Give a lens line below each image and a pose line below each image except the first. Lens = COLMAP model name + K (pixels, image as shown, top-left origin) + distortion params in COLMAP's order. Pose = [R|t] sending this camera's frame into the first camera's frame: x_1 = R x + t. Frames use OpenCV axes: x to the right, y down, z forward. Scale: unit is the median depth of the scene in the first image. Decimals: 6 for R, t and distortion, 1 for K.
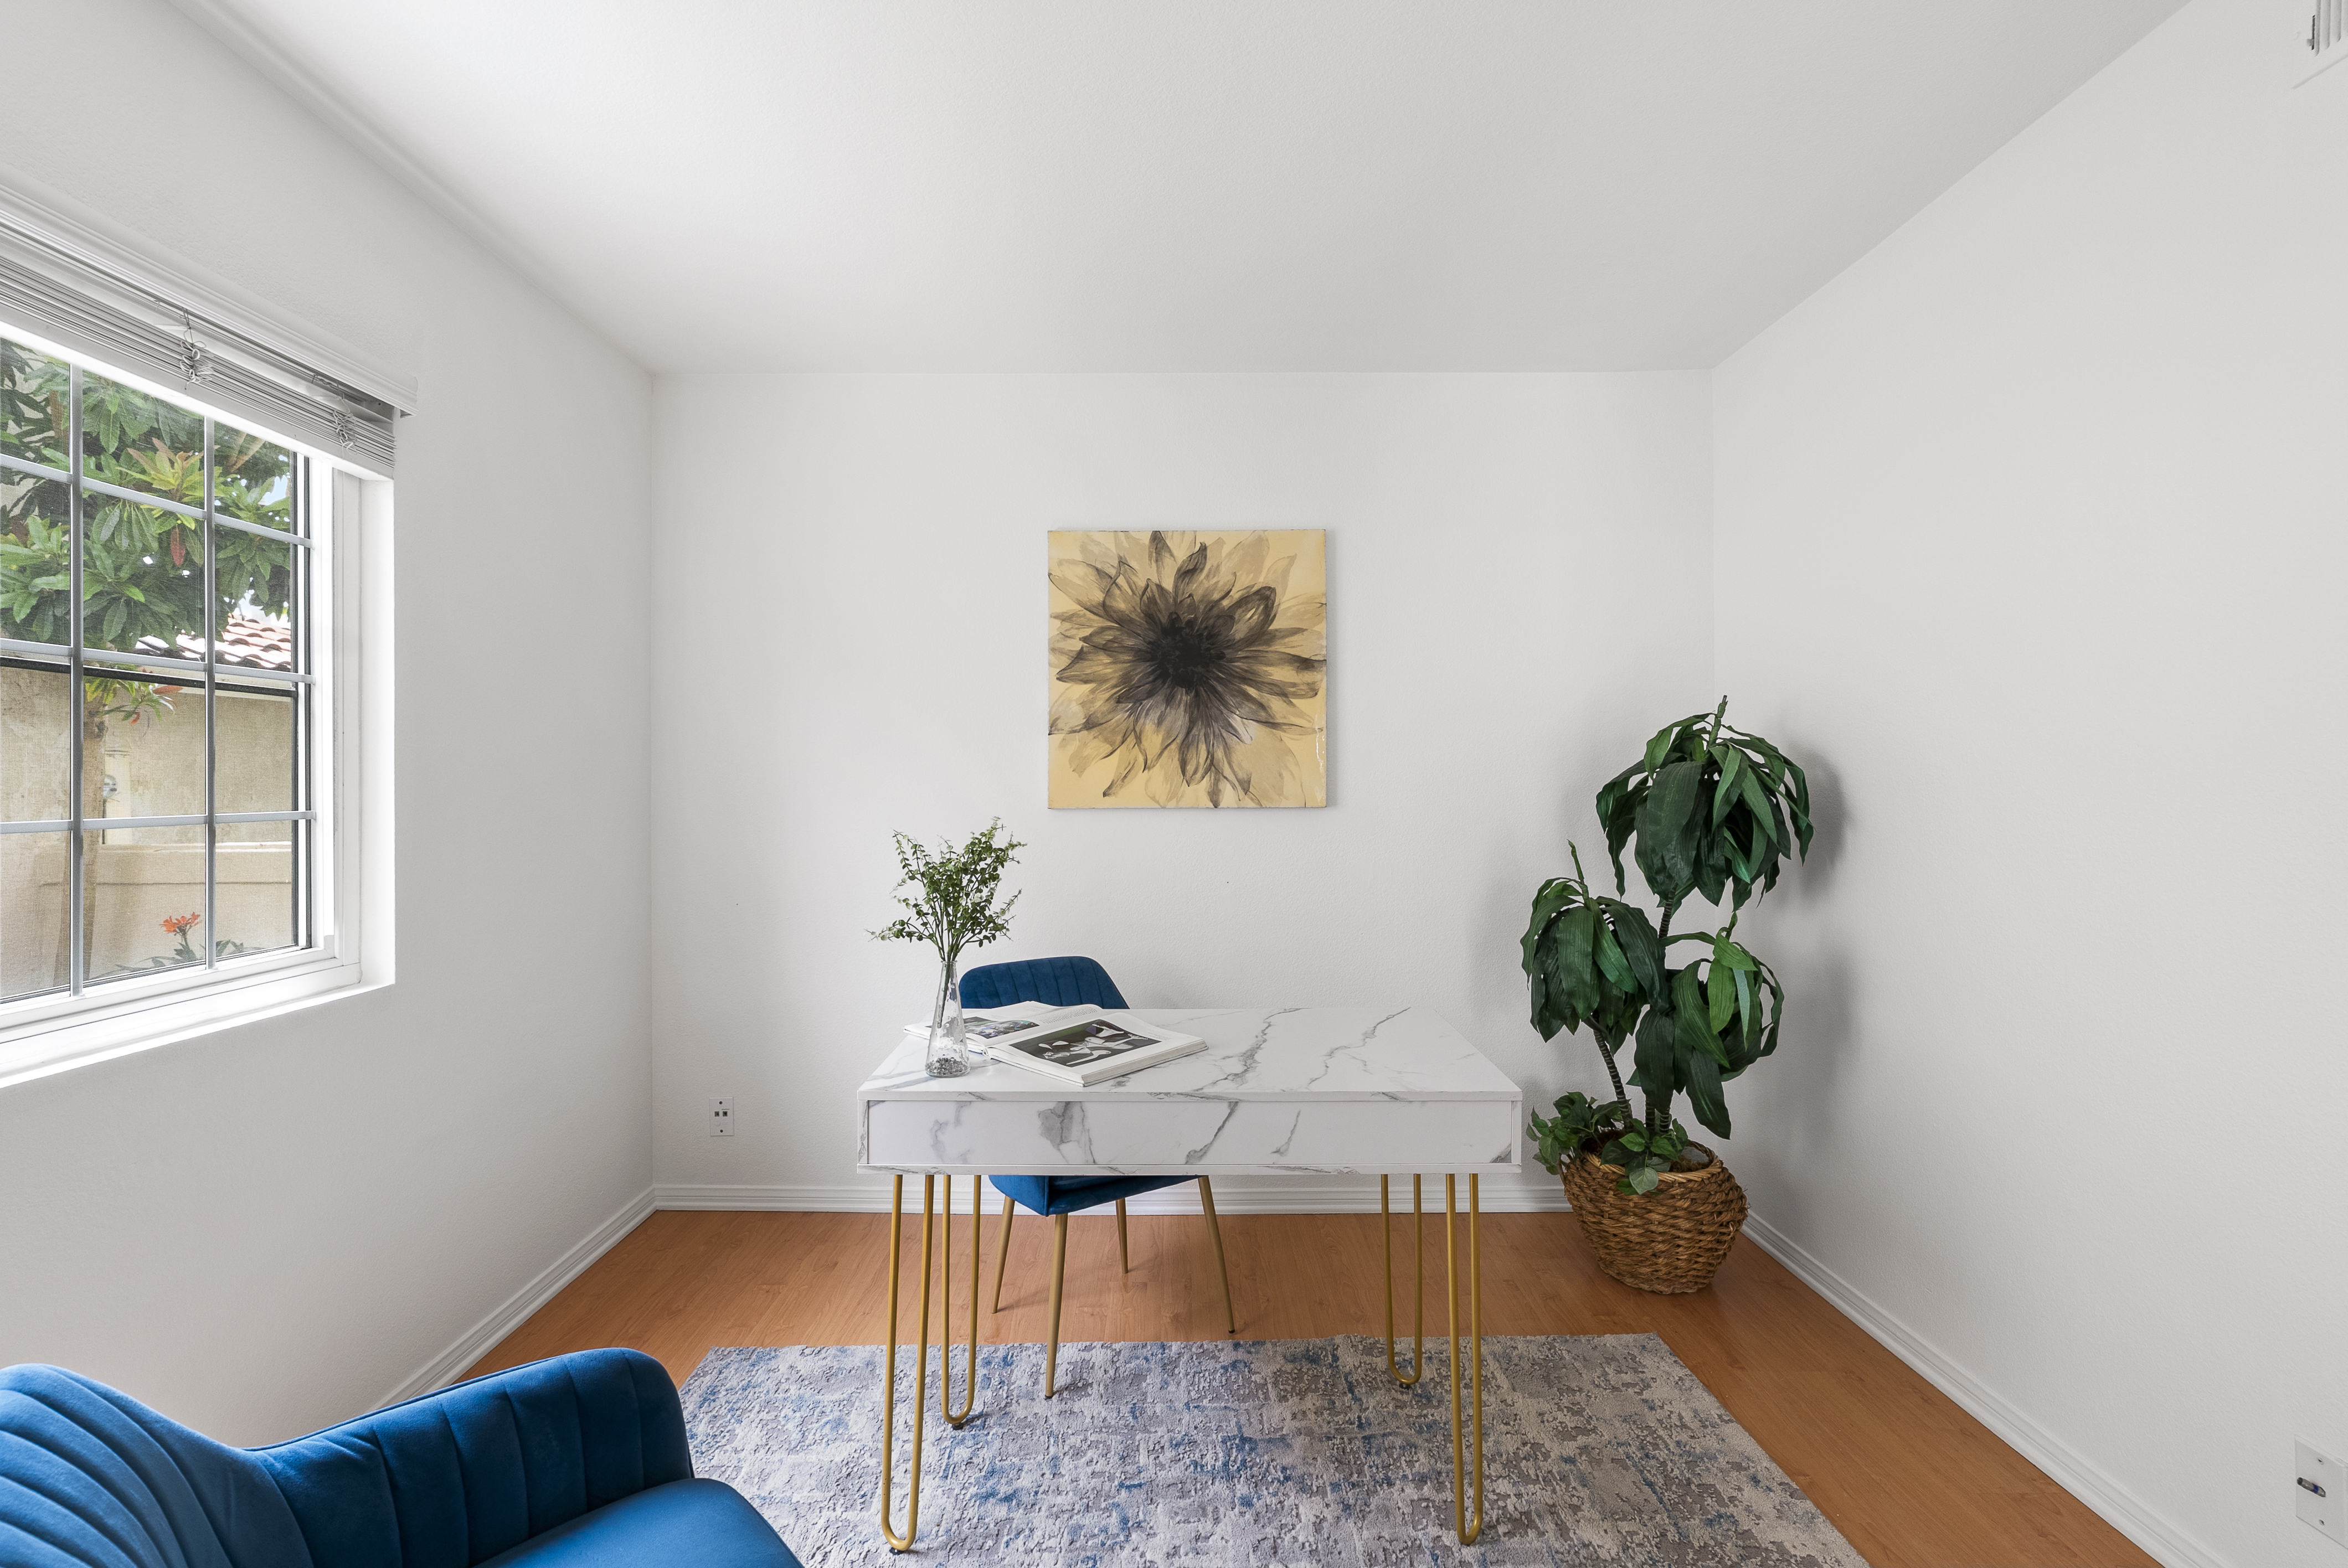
lens RADIAL K [[1081.7, 0, 1175.2], [0, 1081.7, 780.7], [0, 0, 1]] dist [-0.009890, 0.004303]
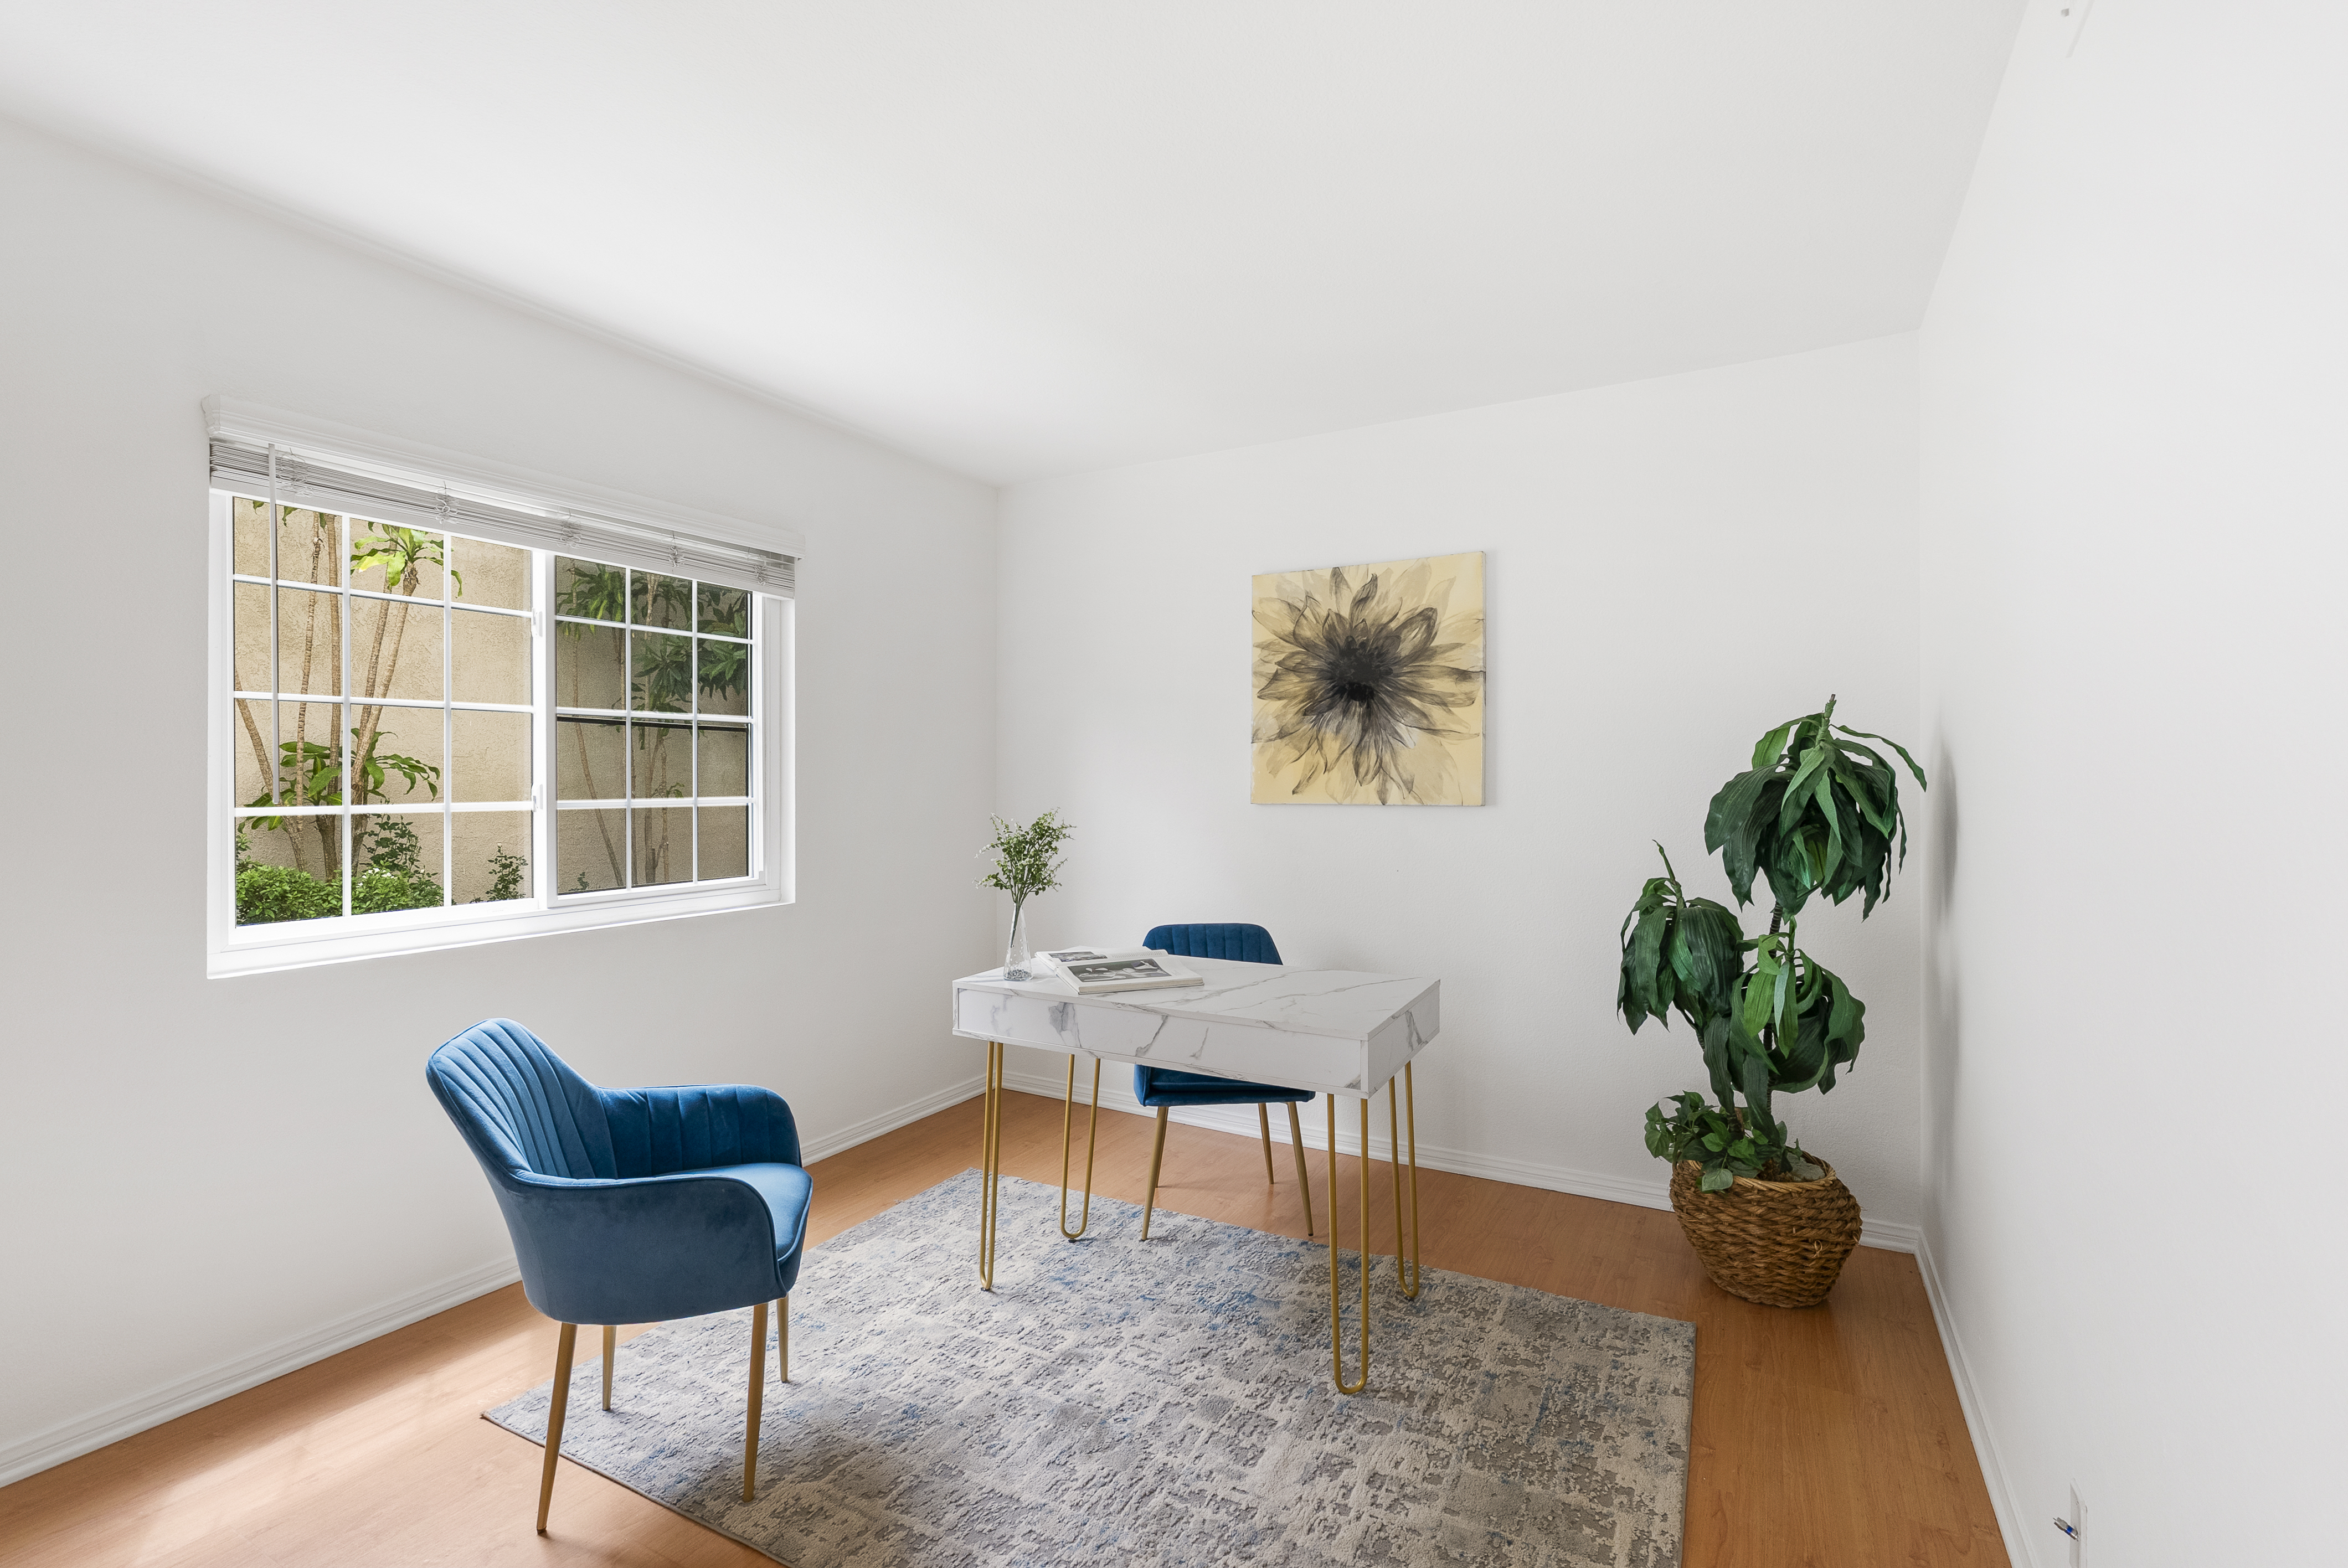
lens RADIAL K [[1081.7, 0, 1158.0], [0, 1081.7, 781.7], [0, 0, 1]] dist [-0.009890, 0.004303]
pose [[0.865635, 0.002907, -0.500668, 0.463717], [-0.001166, 0.999992, 0.003791, -0.004080], [0.500675, -0.002698, 0.865631, -0.124789]]
